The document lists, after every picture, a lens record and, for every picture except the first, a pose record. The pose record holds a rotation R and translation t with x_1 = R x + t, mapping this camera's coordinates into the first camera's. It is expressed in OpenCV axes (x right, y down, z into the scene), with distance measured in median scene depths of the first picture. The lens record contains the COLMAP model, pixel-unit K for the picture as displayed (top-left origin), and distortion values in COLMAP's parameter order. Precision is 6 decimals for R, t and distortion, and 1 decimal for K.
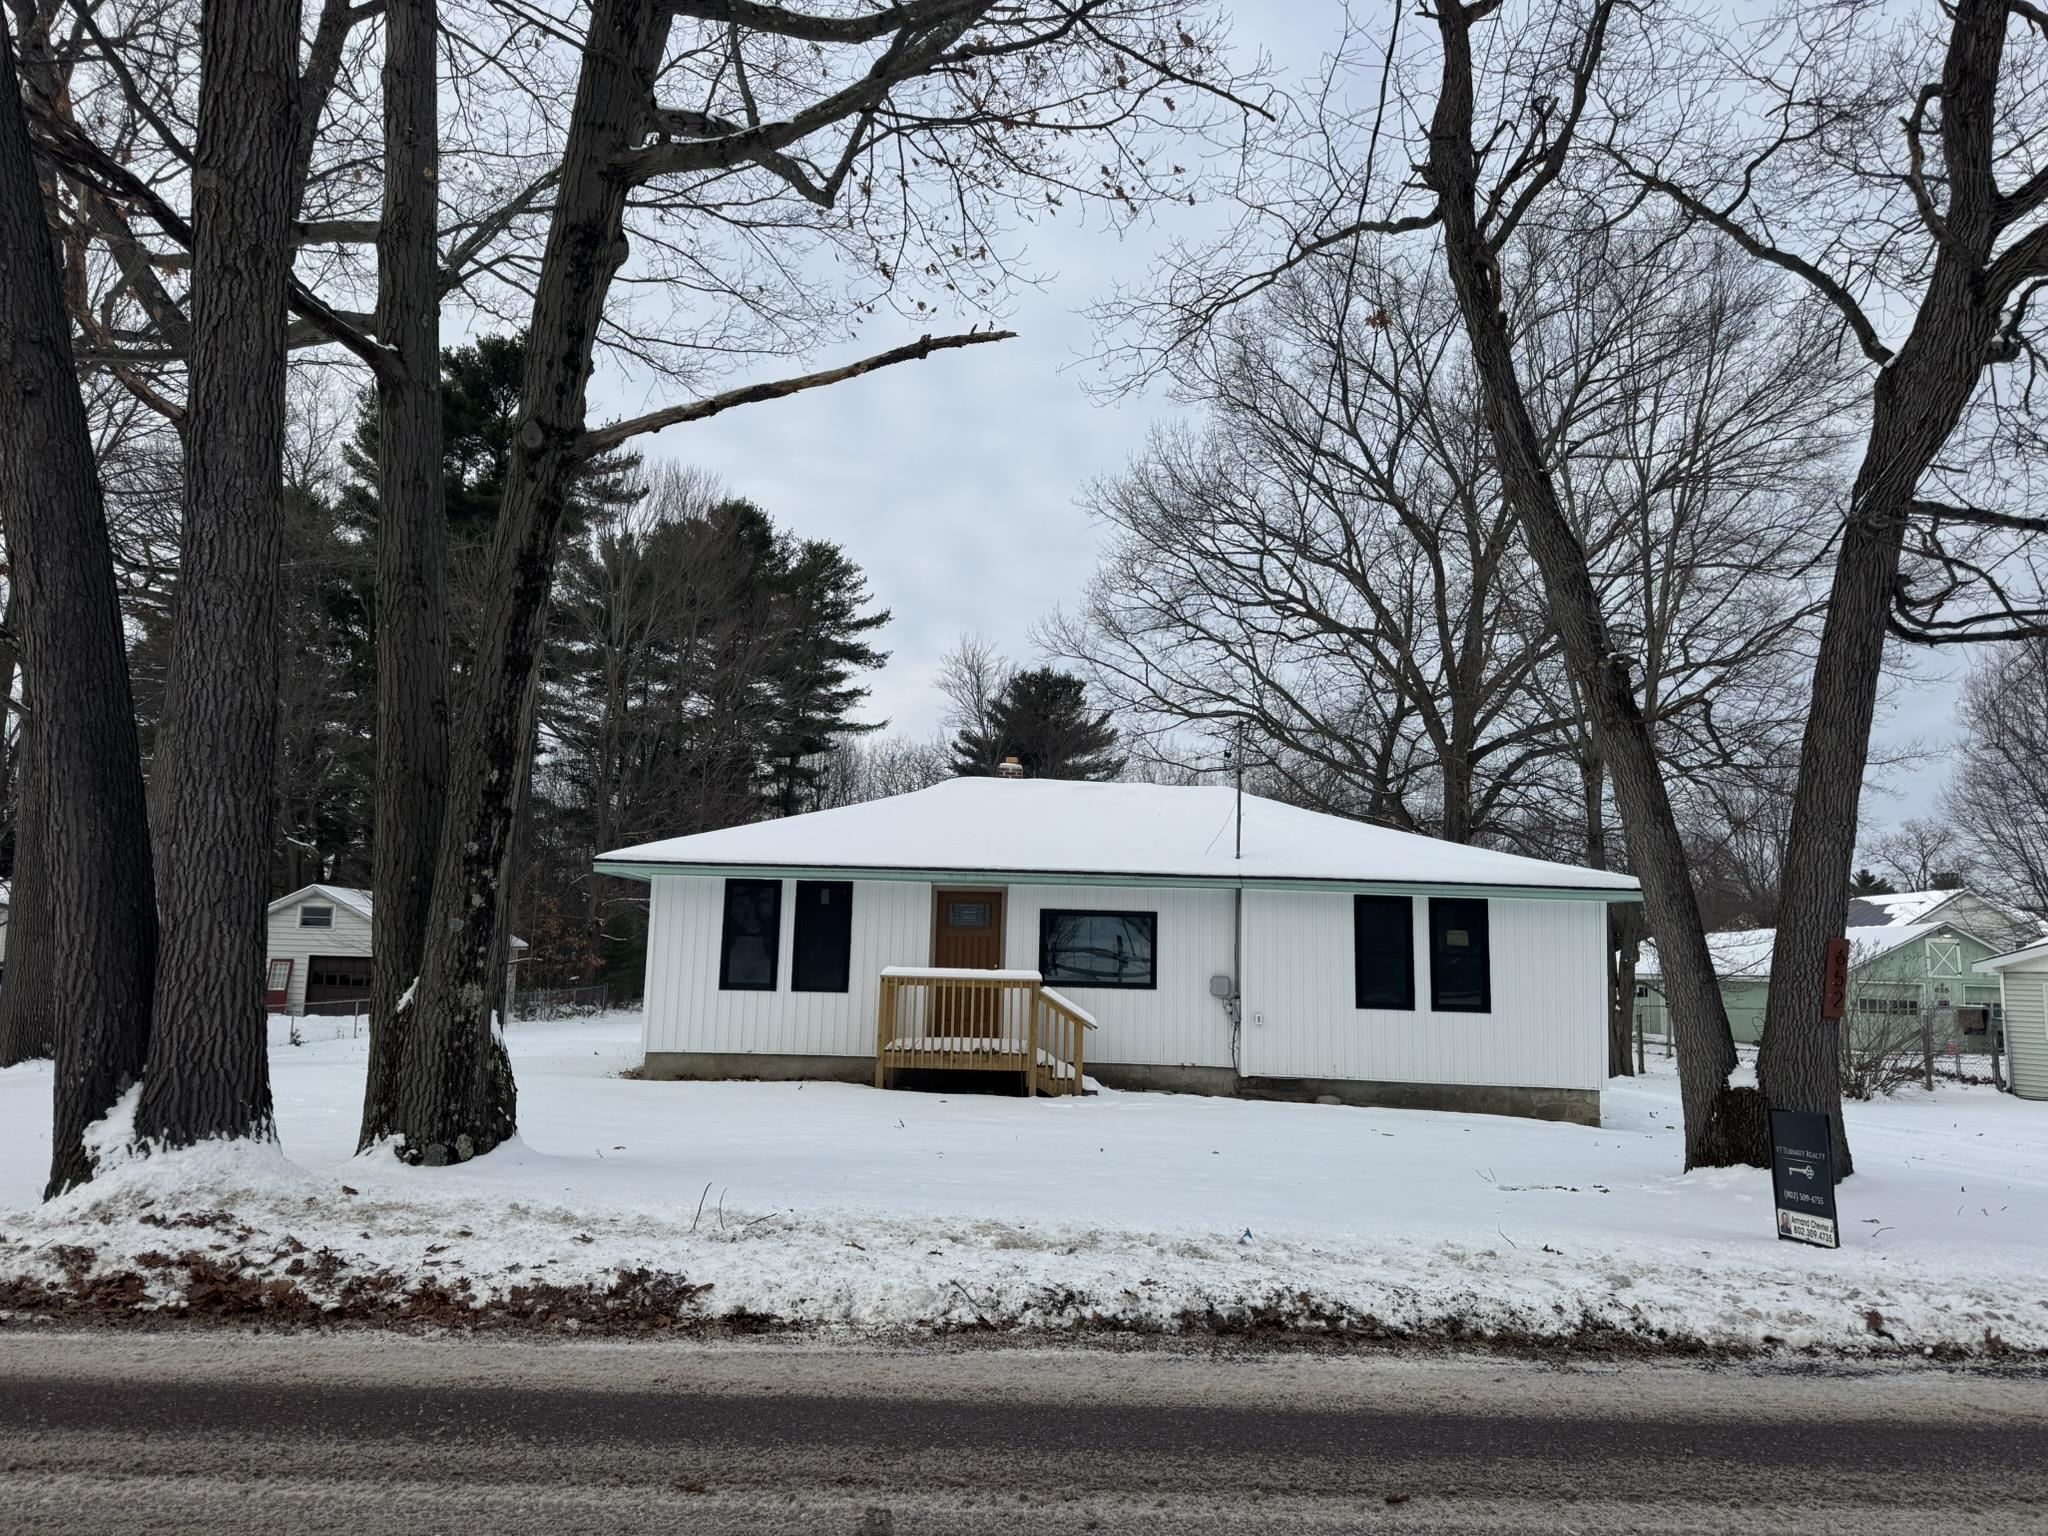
lens RADIAL K [[1435.7, 0, 1024.0], [0, 1435.7, 768.0], [0, 0, 1]] dist [0.159022, -0.284851]
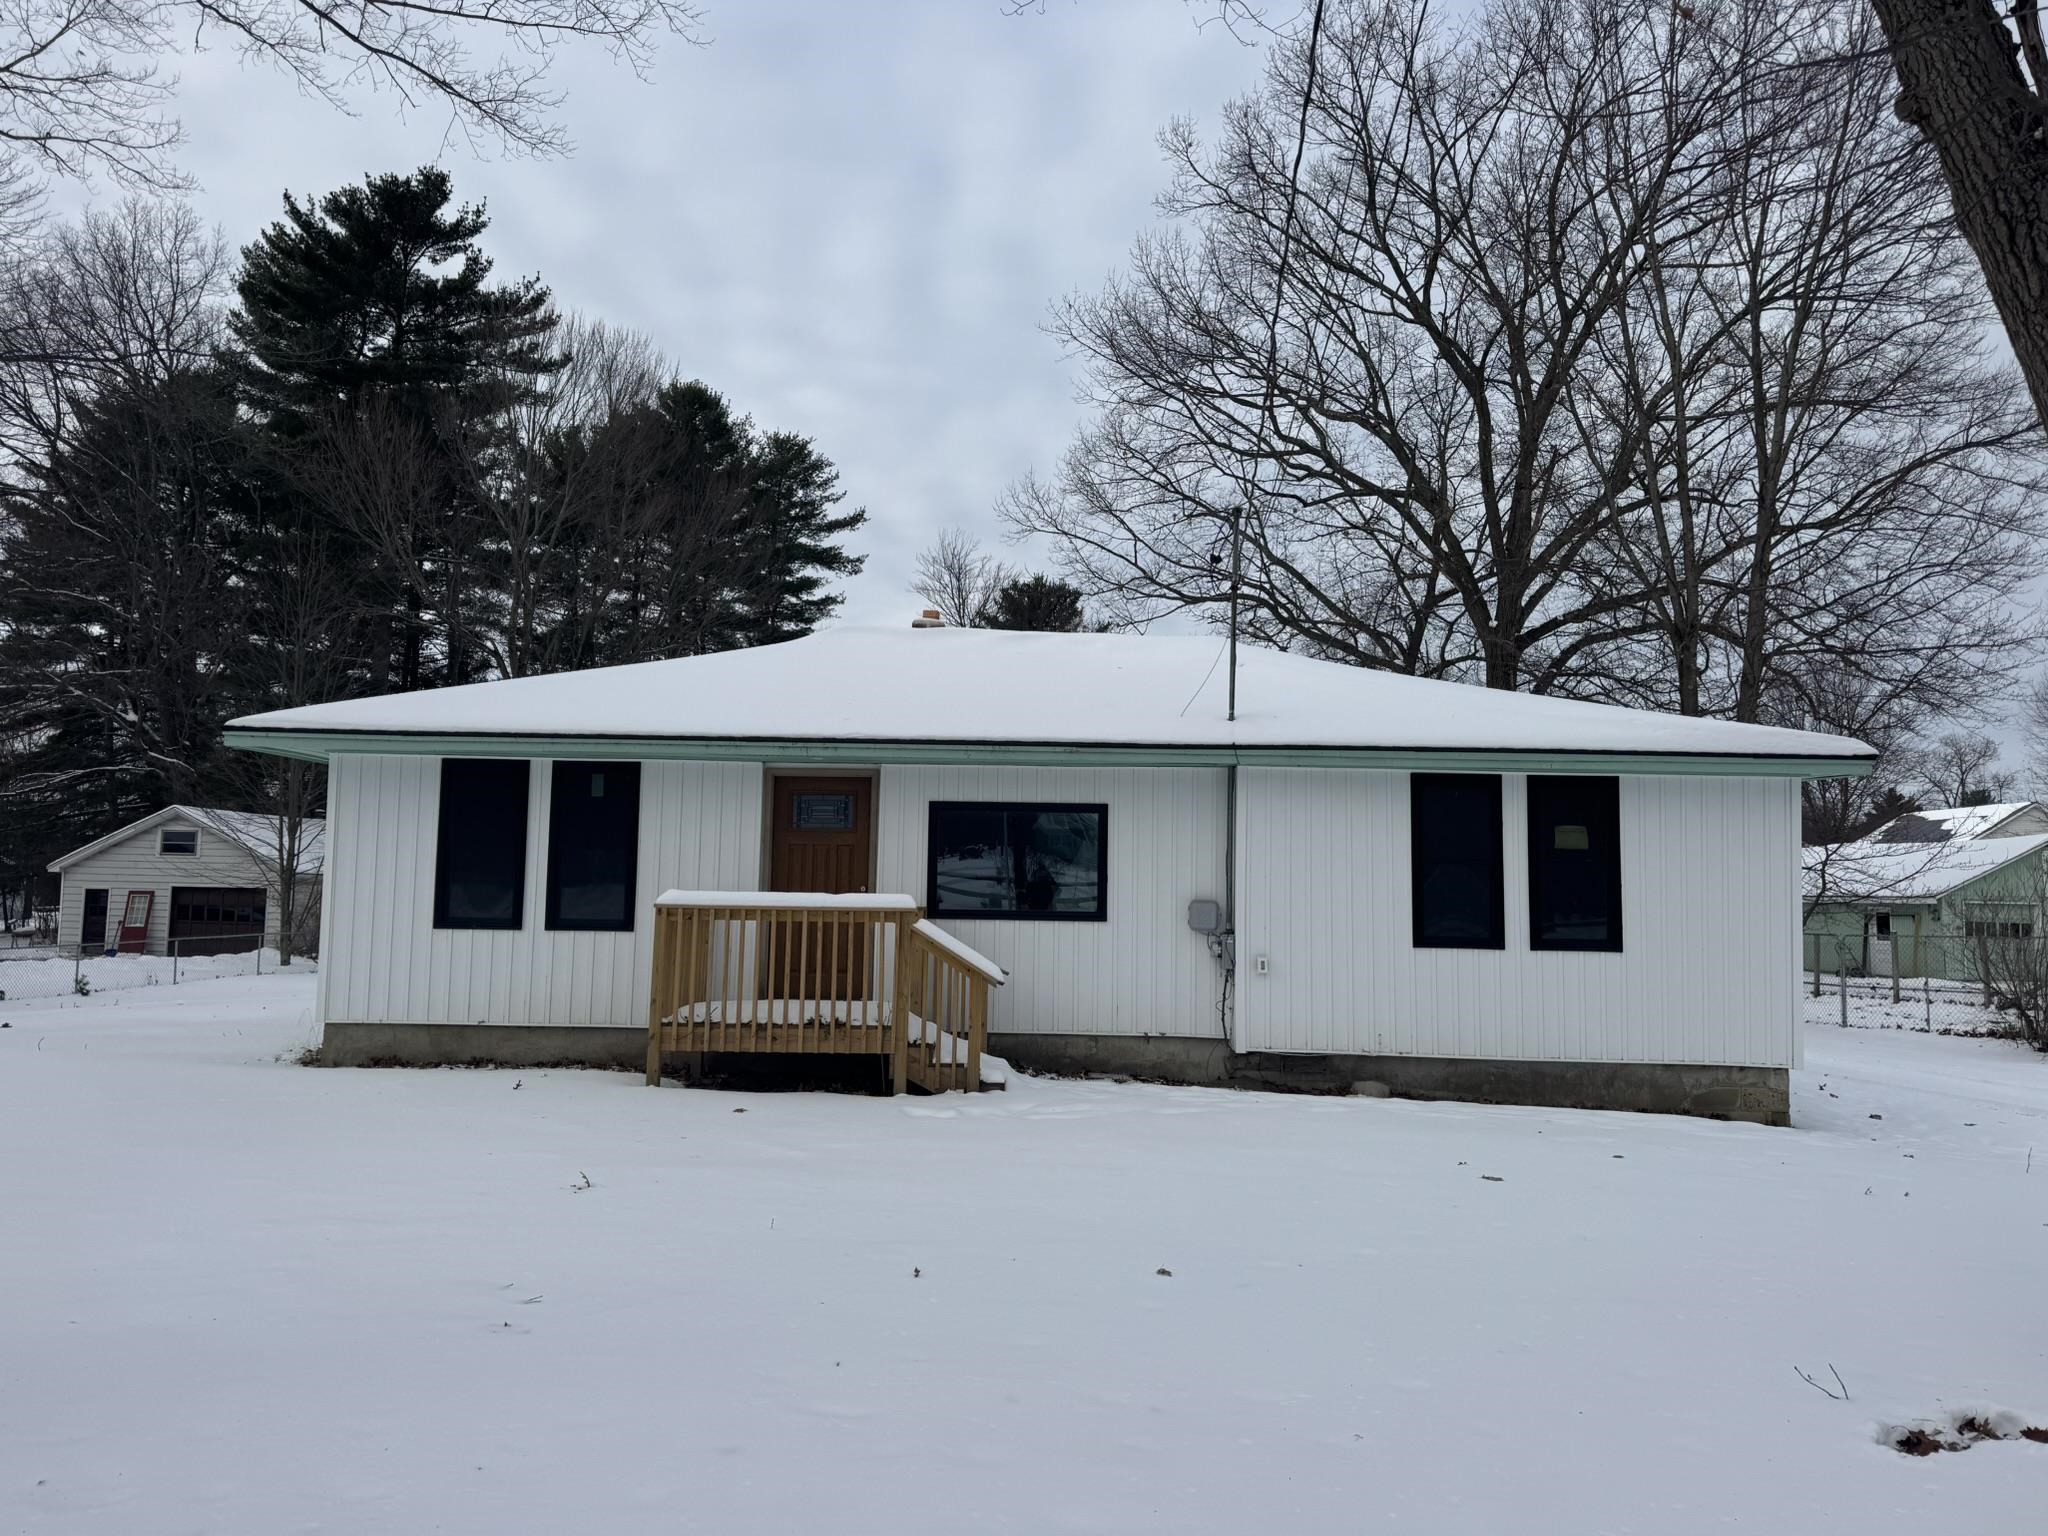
lens RADIAL K [[1435.7, 0, 1024.0], [0, 1435.7, 768.0], [0, 0, 1]] dist [0.159022, -0.284851]
pose [[0.999934, -0.009245, -0.006799, 0.058852], [0.009561, 0.998800, 0.048032, 0.051778], [0.006347, -0.048094, 0.998823, 0.347007]]
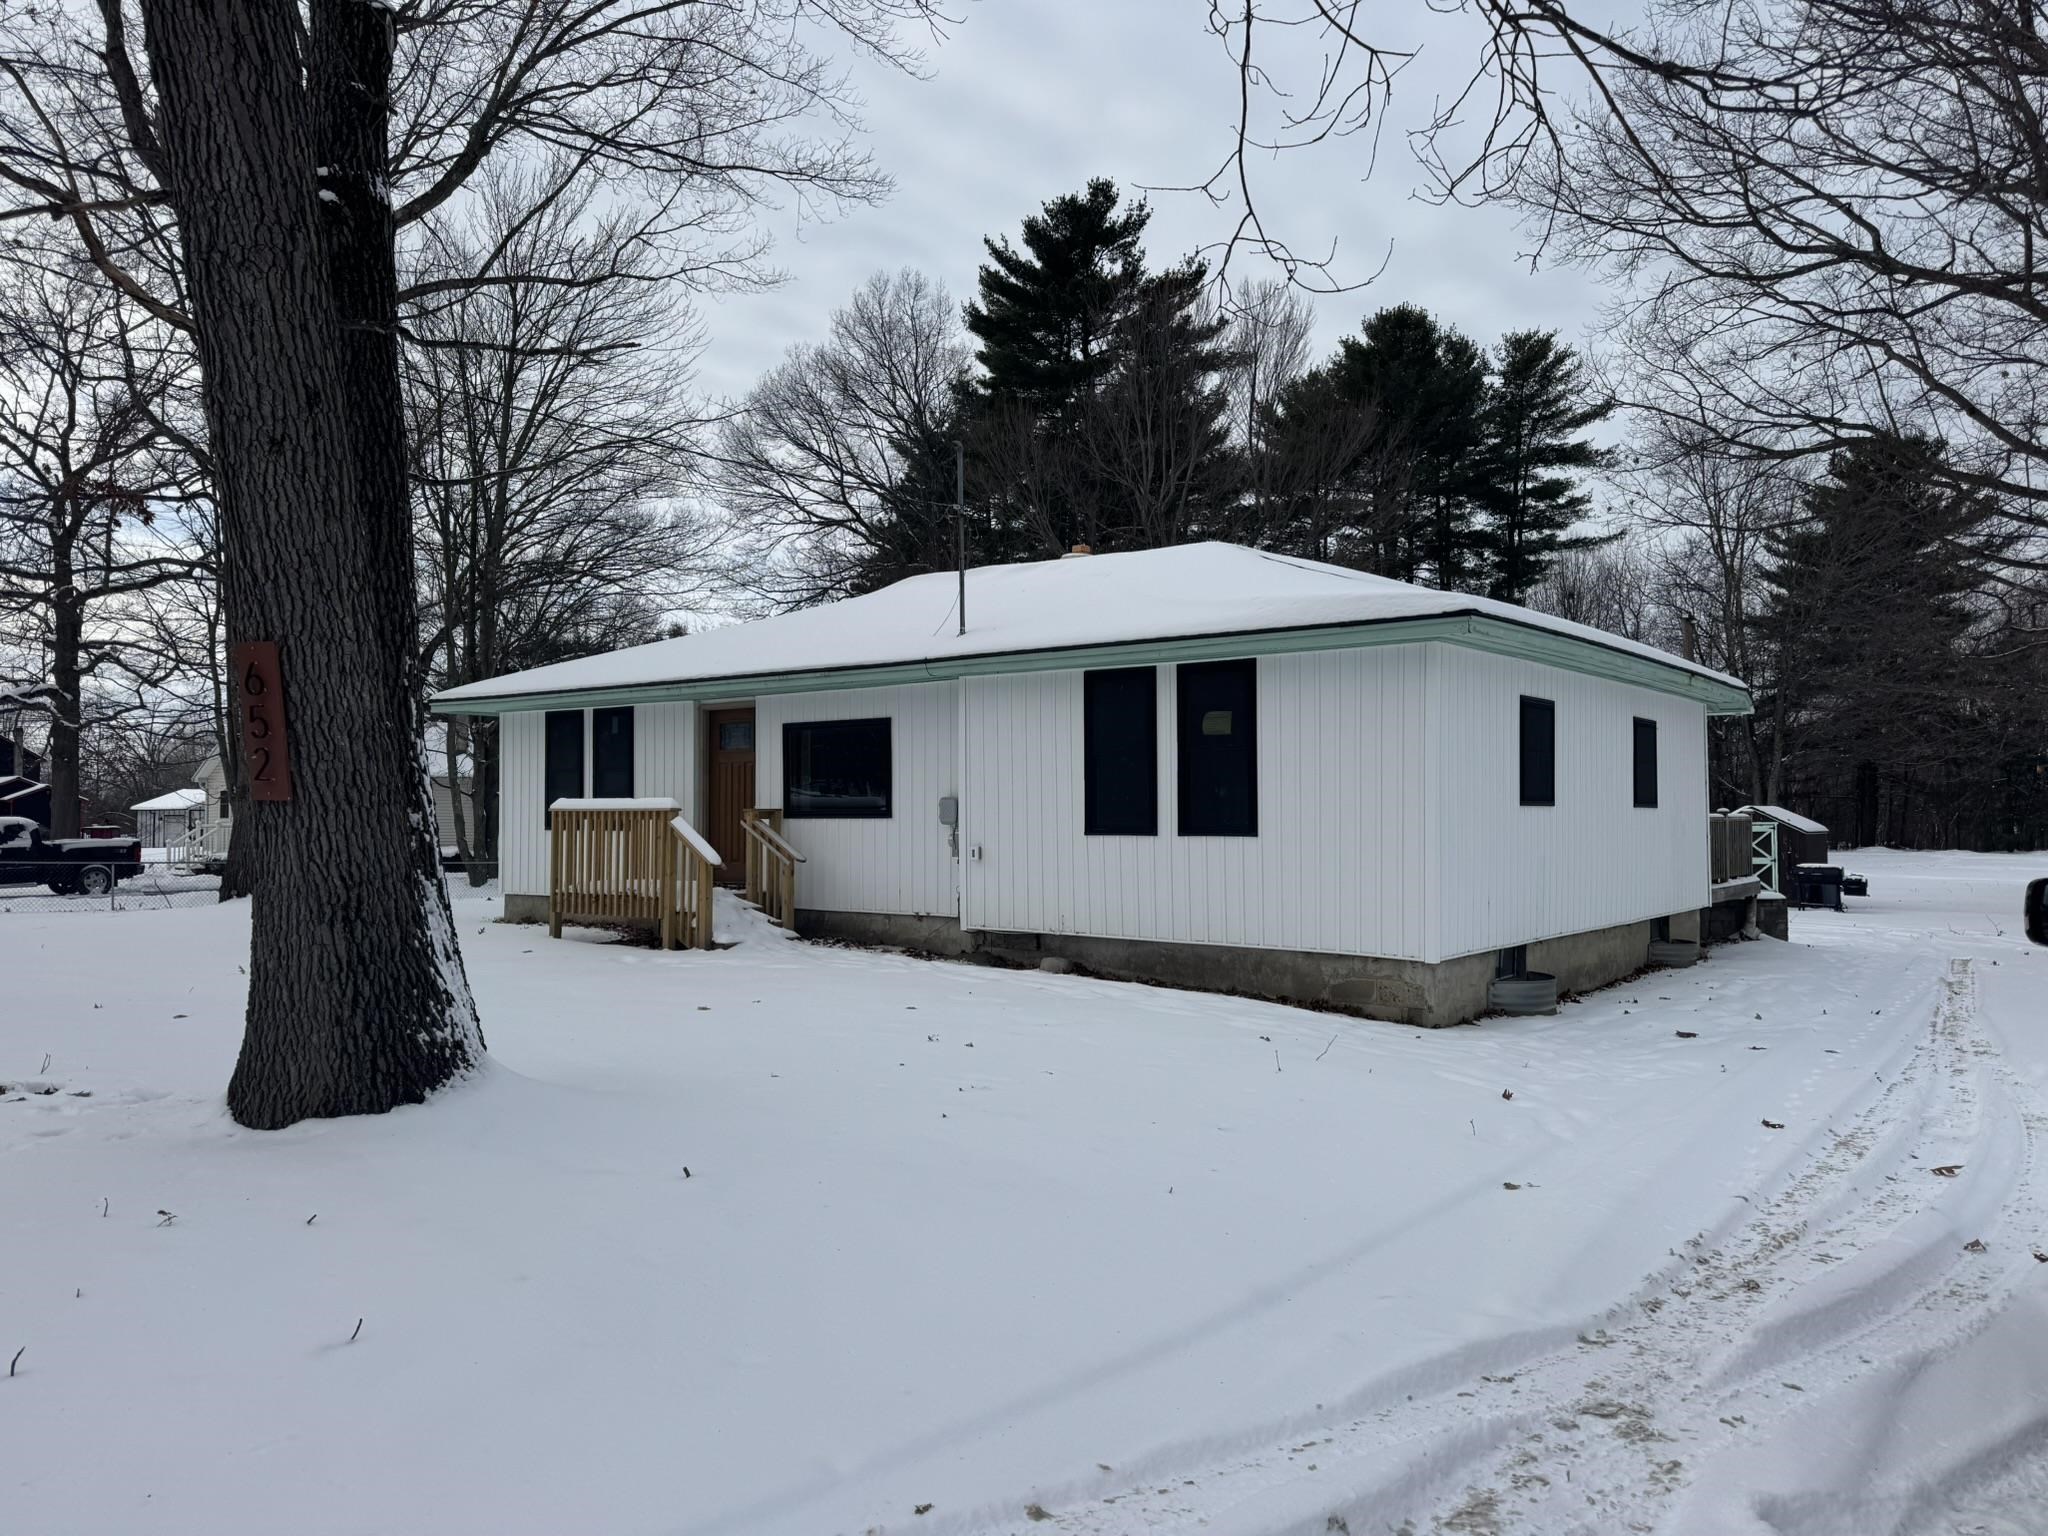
lens RADIAL K [[1435.7, 0, 1024.0], [0, 1435.7, 768.0], [0, 0, 1]] dist [0.159022, -0.284851]
pose [[0.801228, -0.046507, -0.596549, 0.597819], [0.102274, 0.992948, 0.059955, 0.088052], [0.589554, -0.109049, 0.800334, 0.430315]]
